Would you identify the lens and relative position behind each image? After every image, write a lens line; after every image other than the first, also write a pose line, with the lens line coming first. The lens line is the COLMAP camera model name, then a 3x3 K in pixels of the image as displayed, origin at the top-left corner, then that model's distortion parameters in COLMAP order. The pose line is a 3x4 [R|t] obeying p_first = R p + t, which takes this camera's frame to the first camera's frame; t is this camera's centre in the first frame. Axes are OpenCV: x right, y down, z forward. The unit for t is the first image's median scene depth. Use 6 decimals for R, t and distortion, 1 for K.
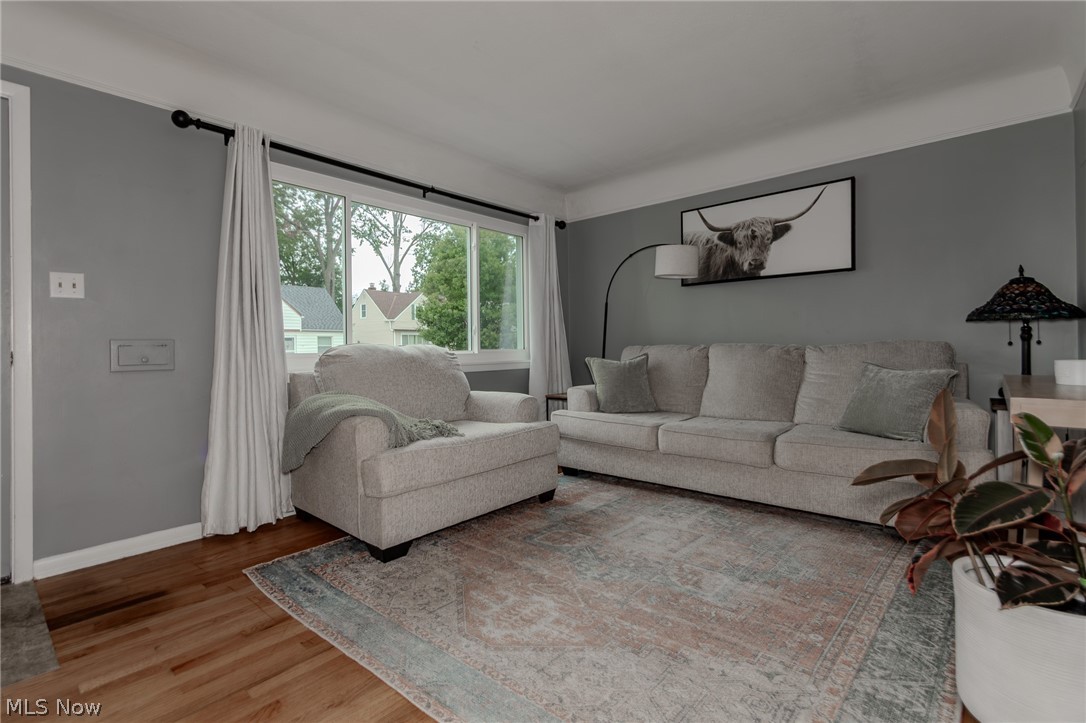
lens RADIAL K [[526.5, 0, 549.5], [0, 526.5, 346.5], [0, 0, 1]] dist [0.003477, -0.001043]
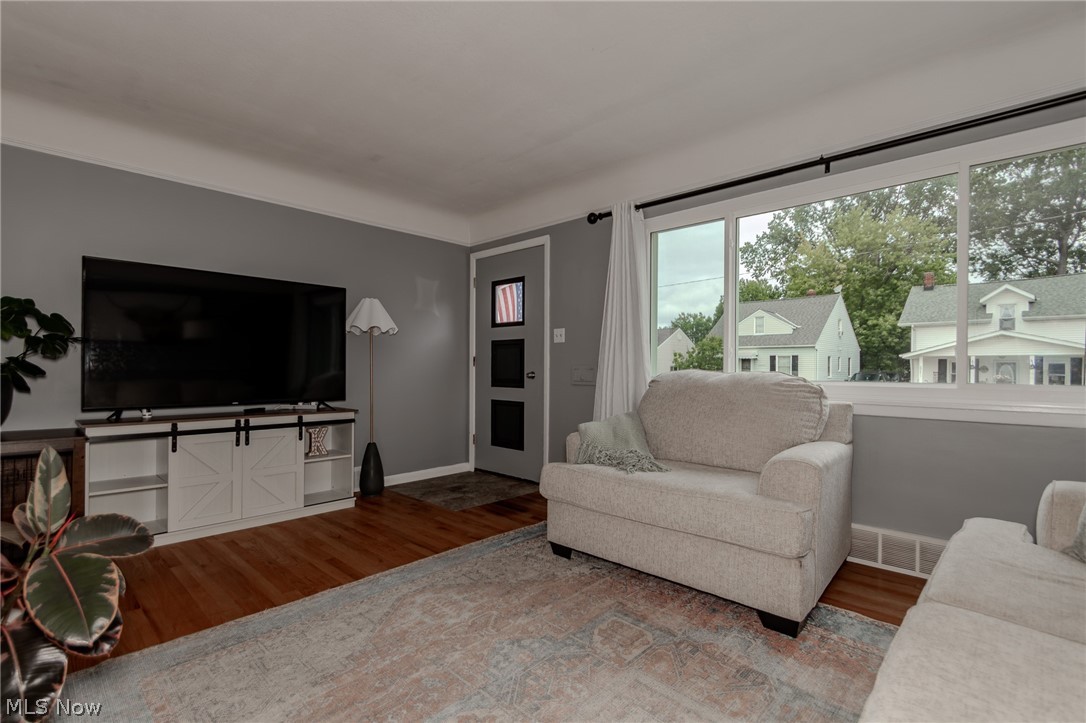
lens RADIAL K [[526.5, 0, 543.7], [0, 526.5, 368.3], [0, 0, 1]] dist [0.003477, -0.001043]
pose [[-0.098047, 0.018440, -0.995011, 0.564085], [-0.002510, 0.999821, 0.018776, -0.022677], [0.995179, 0.004338, -0.097983, 0.701855]]
